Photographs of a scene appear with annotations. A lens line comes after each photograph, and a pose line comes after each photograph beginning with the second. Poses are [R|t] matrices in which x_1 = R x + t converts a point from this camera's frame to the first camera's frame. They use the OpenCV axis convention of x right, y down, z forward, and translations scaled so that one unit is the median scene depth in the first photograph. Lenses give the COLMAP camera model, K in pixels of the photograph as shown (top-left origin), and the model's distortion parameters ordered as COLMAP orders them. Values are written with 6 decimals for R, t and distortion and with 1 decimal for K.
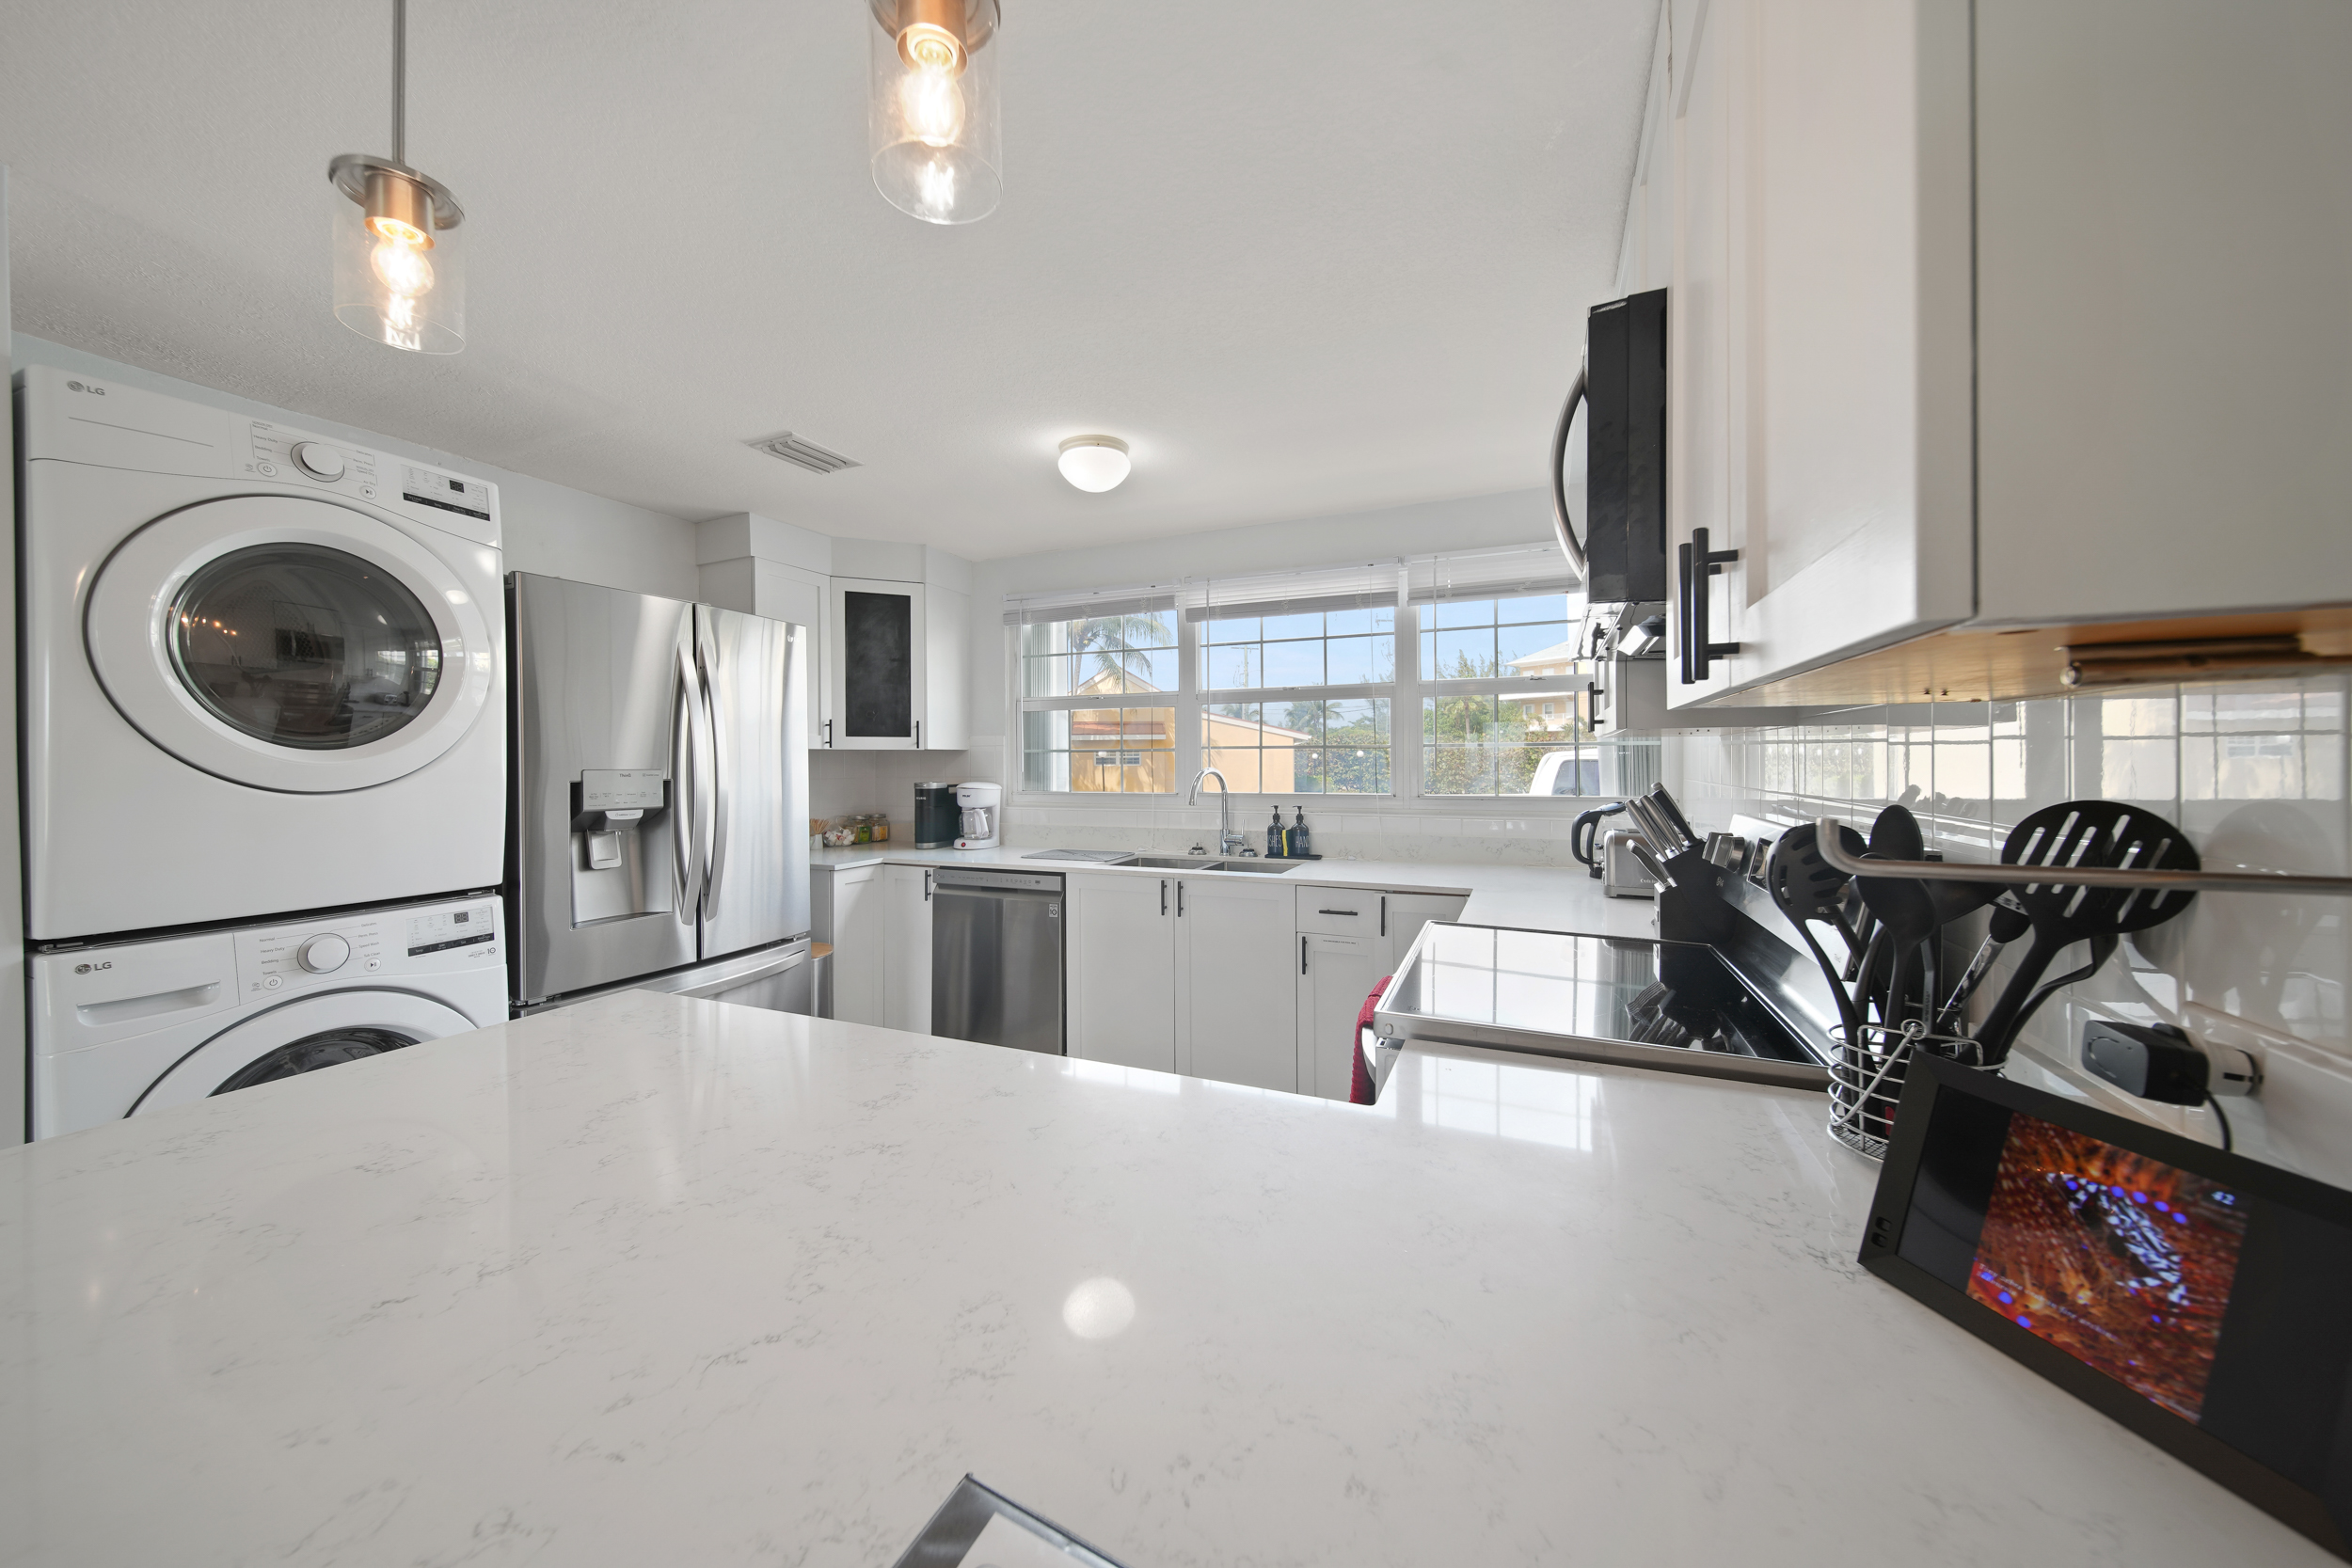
lens RADIAL K [[847.4, 0, 1162.4], [0, 847.4, 753.9], [0, 0, 1]] dist [0.014541, 0.000001]
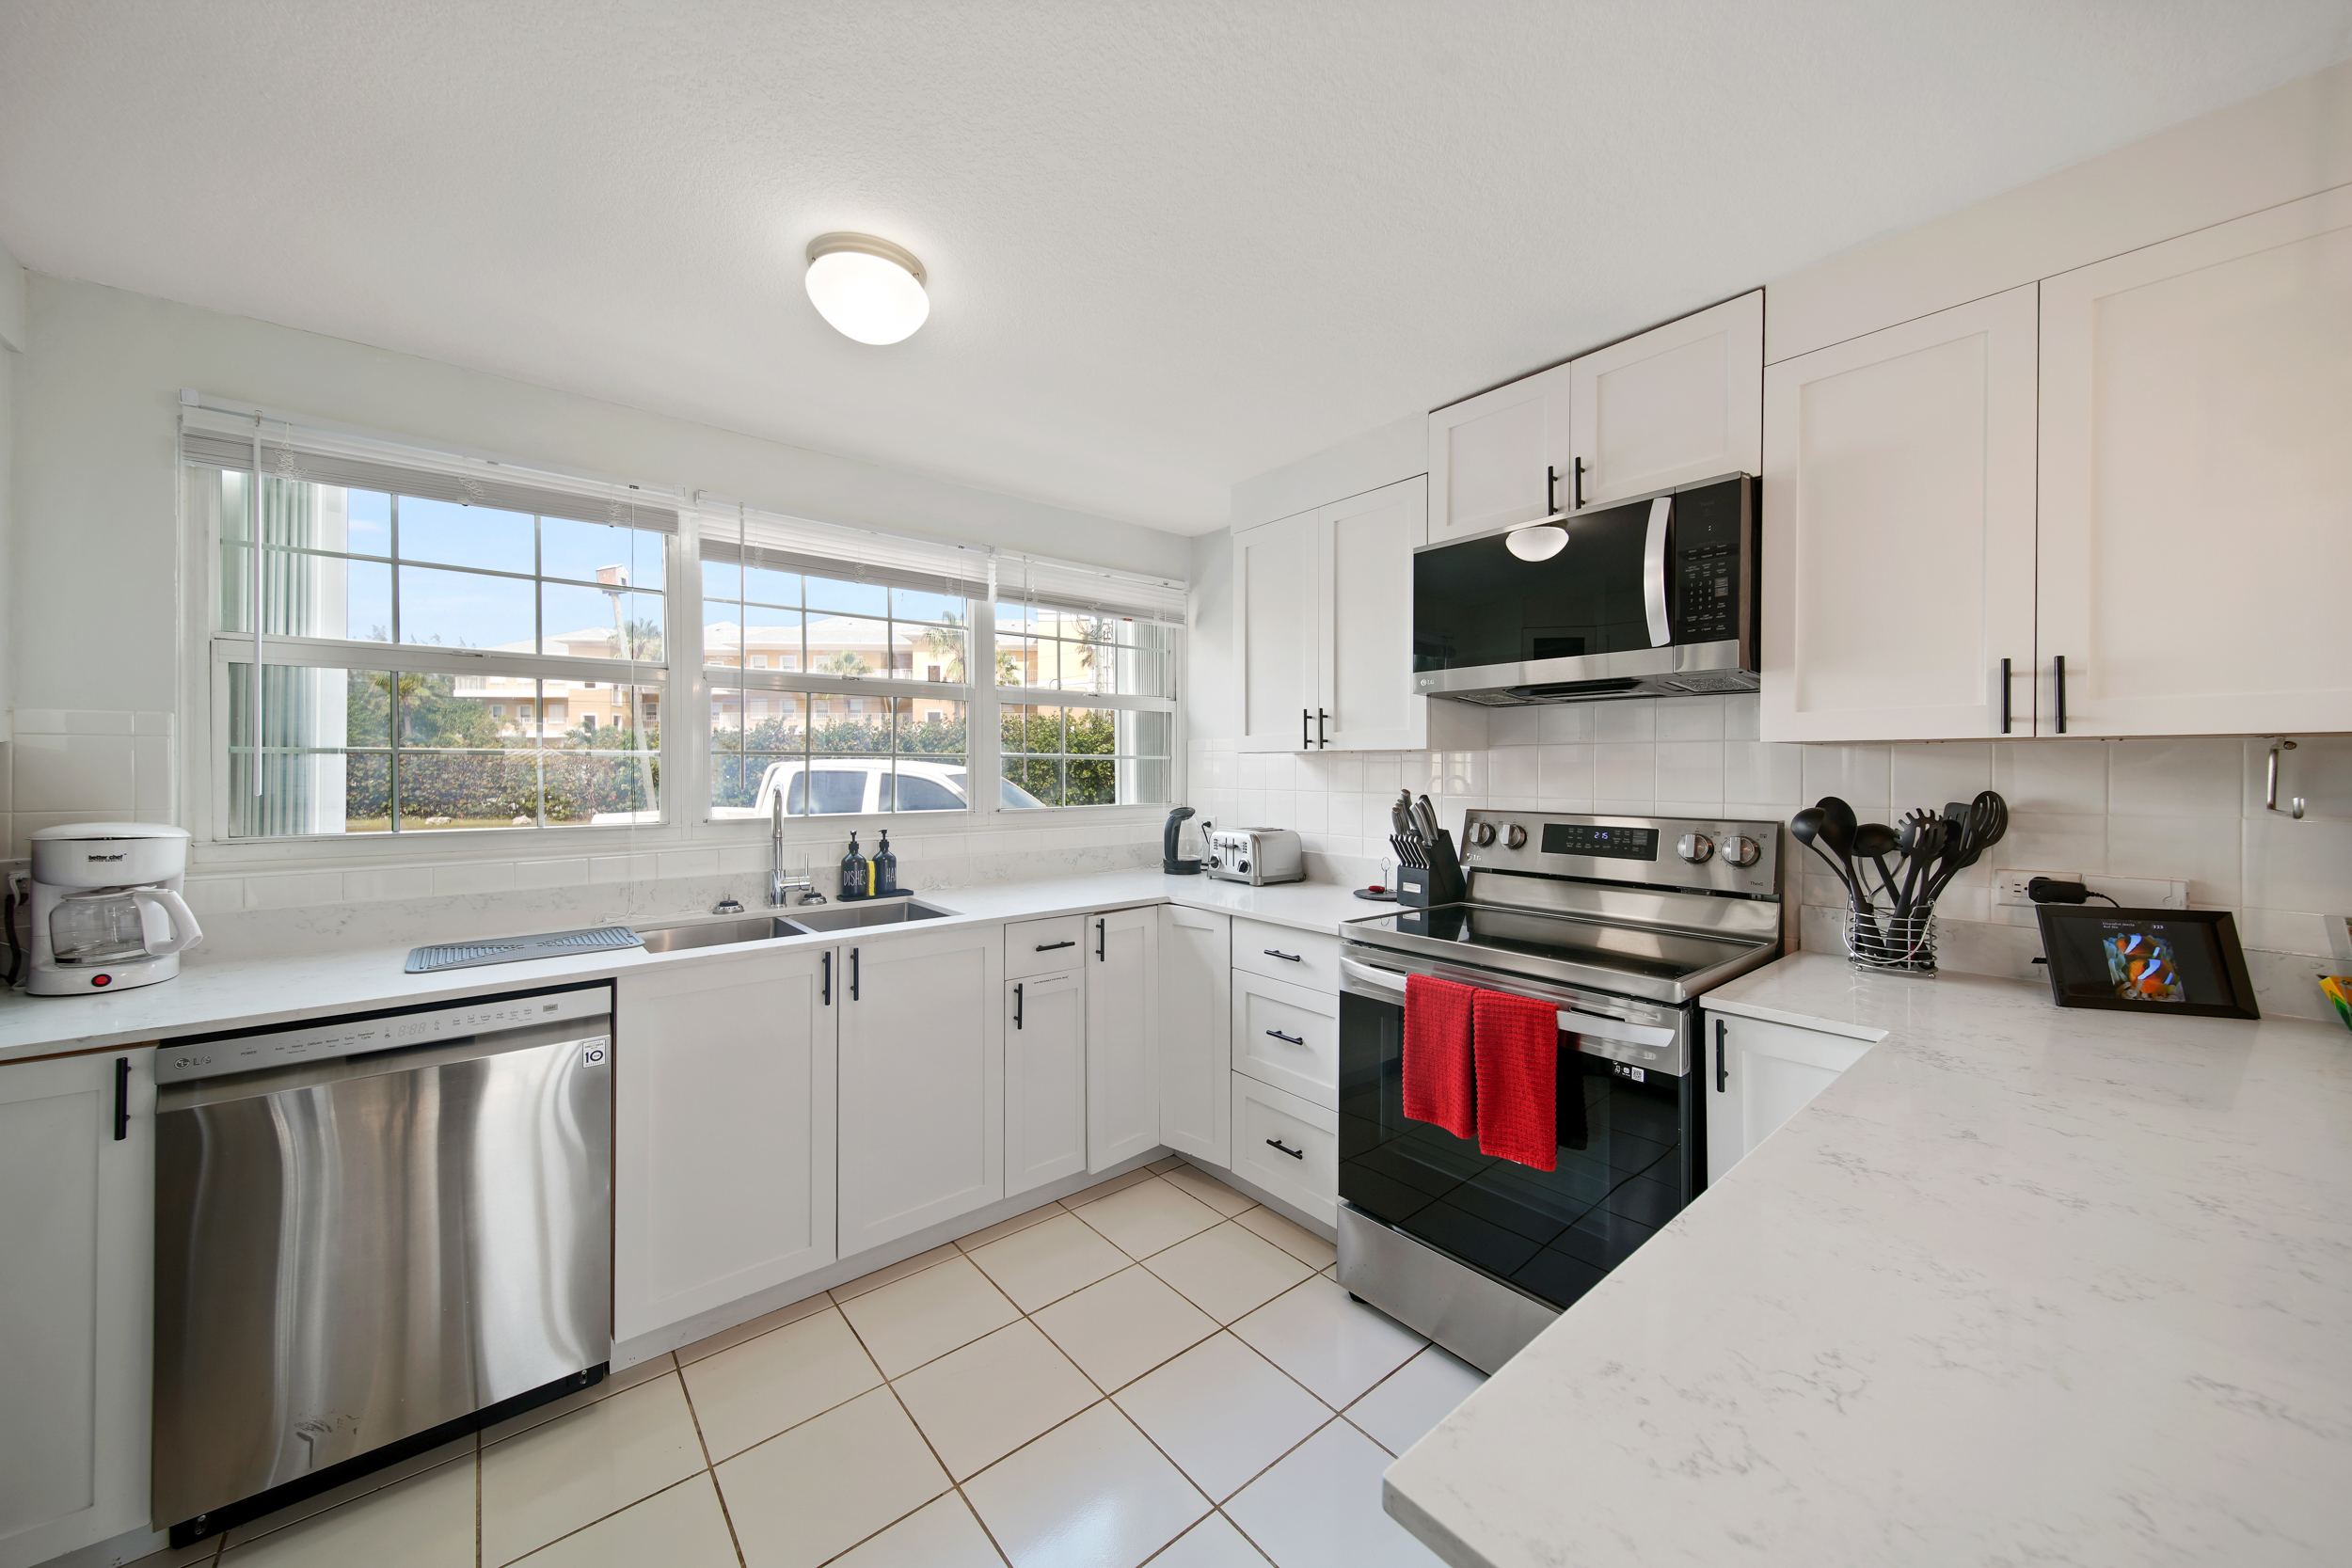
lens RADIAL K [[842.5, 0, 1180.3], [0, 842.5, 770.4], [0, 0, 1]] dist [0.012970, -0.000055]
pose [[0.438876, 0.003846, 0.898539, -0.416045], [-0.009325, 0.999956, 0.000275, 0.003462], [-0.898499, -0.008499, 0.438893, 0.405092]]
